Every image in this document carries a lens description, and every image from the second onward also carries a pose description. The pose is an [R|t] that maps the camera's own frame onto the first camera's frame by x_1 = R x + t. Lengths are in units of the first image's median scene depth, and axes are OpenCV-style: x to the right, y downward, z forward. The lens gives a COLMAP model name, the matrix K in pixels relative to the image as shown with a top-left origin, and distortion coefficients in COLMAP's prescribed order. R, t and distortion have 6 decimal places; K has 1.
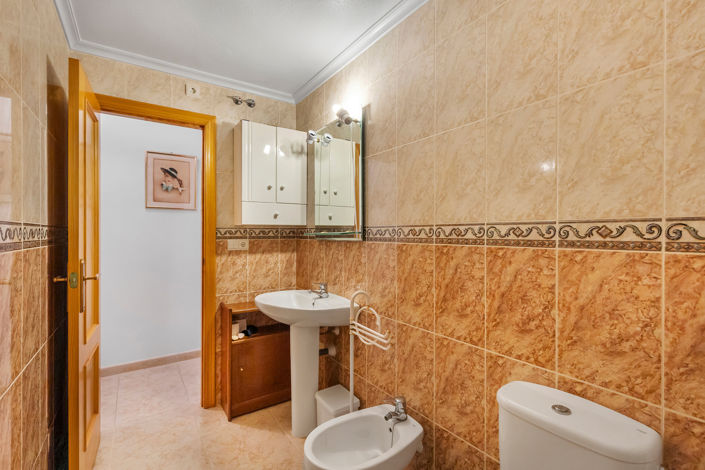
lens RADIAL K [[320.3, 0, 482.0], [0, 320.3, 279.7], [0, 0, 1]] dist [0.001800, 0.000088]
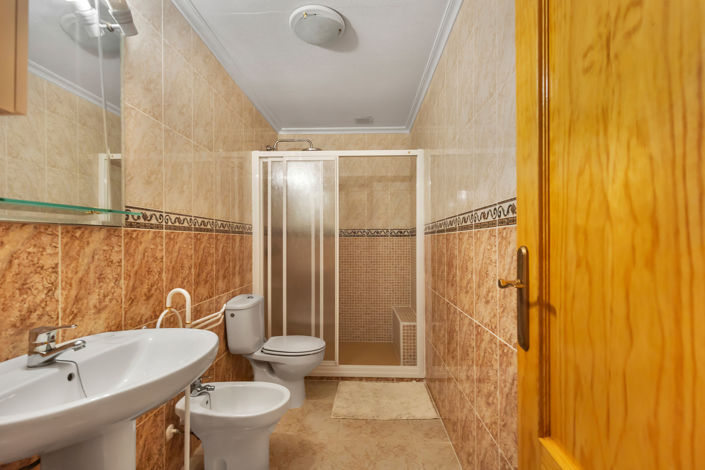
lens RADIAL K [[324.1, 0, 352.4], [0, 324.1, 210.1], [0, 0, 1]] dist [-0.000308, -0.000167]
pose [[-0.645401, 0.000866, 0.763843, -1.110624], [0.002329, 0.999997, 0.000833, -0.146256], [-0.763840, 0.002317, -0.645401, 1.006942]]
